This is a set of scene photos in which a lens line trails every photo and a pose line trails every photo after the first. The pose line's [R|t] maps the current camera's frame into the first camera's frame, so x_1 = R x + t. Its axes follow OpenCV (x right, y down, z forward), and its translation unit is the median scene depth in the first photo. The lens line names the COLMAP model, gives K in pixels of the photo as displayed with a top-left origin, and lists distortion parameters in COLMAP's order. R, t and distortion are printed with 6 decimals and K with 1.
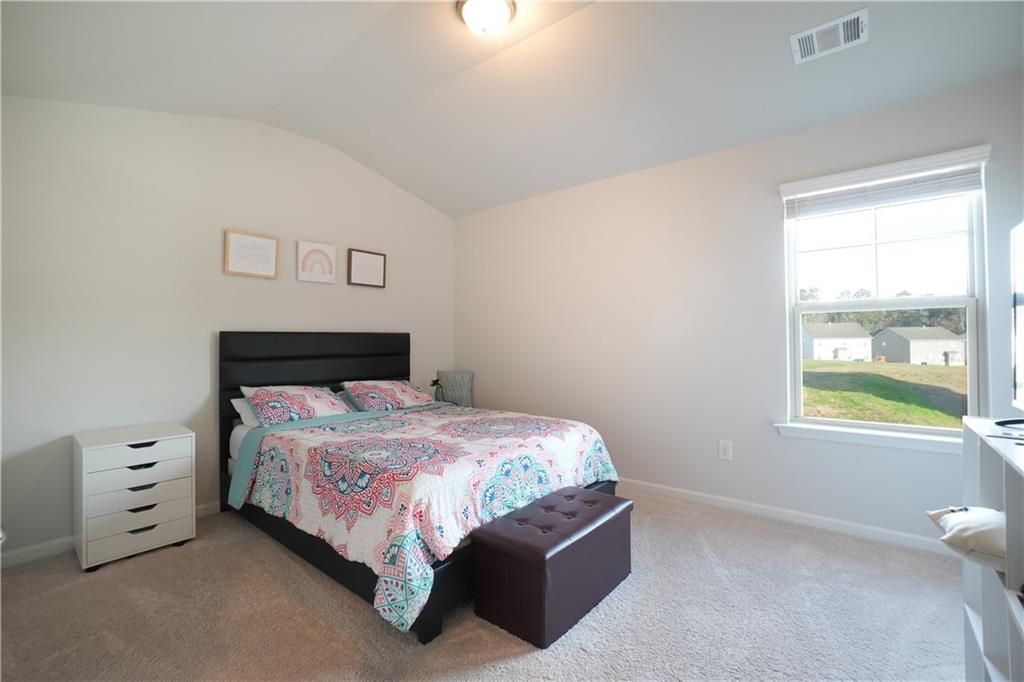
lens RADIAL K [[449.4, 0, 506.2], [0, 449.4, 335.1], [0, 0, 1]] dist [-0.060211, 0.021758]
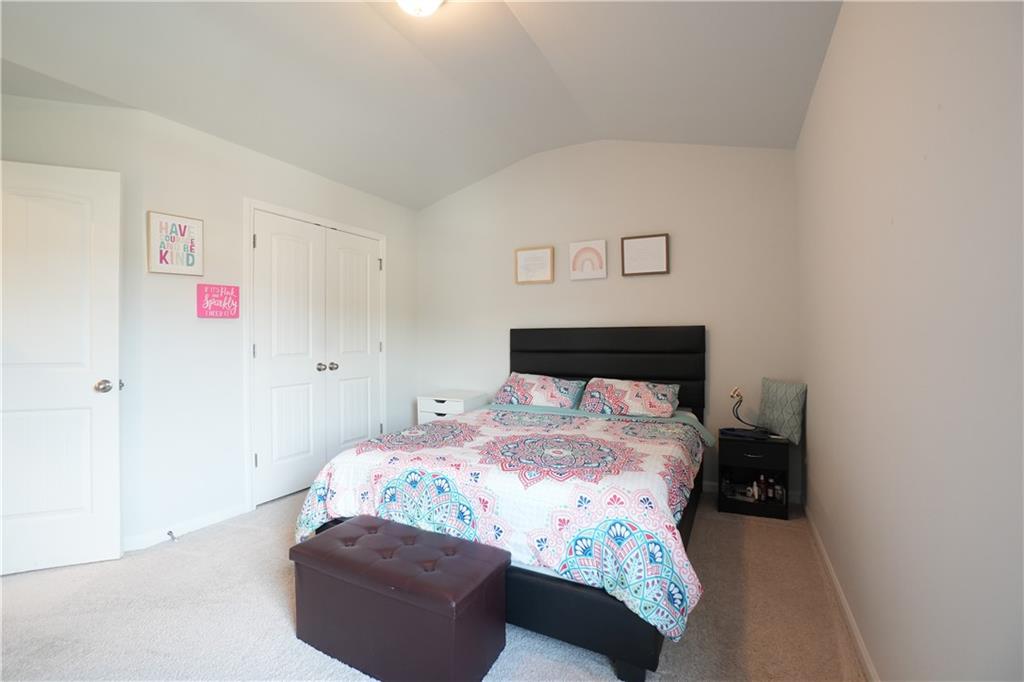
lens RADIAL K [[449.4, 0, 506.2], [0, 449.4, 335.1], [0, 0, 1]] dist [-0.060211, 0.021758]
pose [[0.213394, 0.004471, -0.976956, 0.689068], [0.015371, 0.999850, 0.007933, -0.000105], [0.976845, -0.016710, 0.213294, 0.733310]]
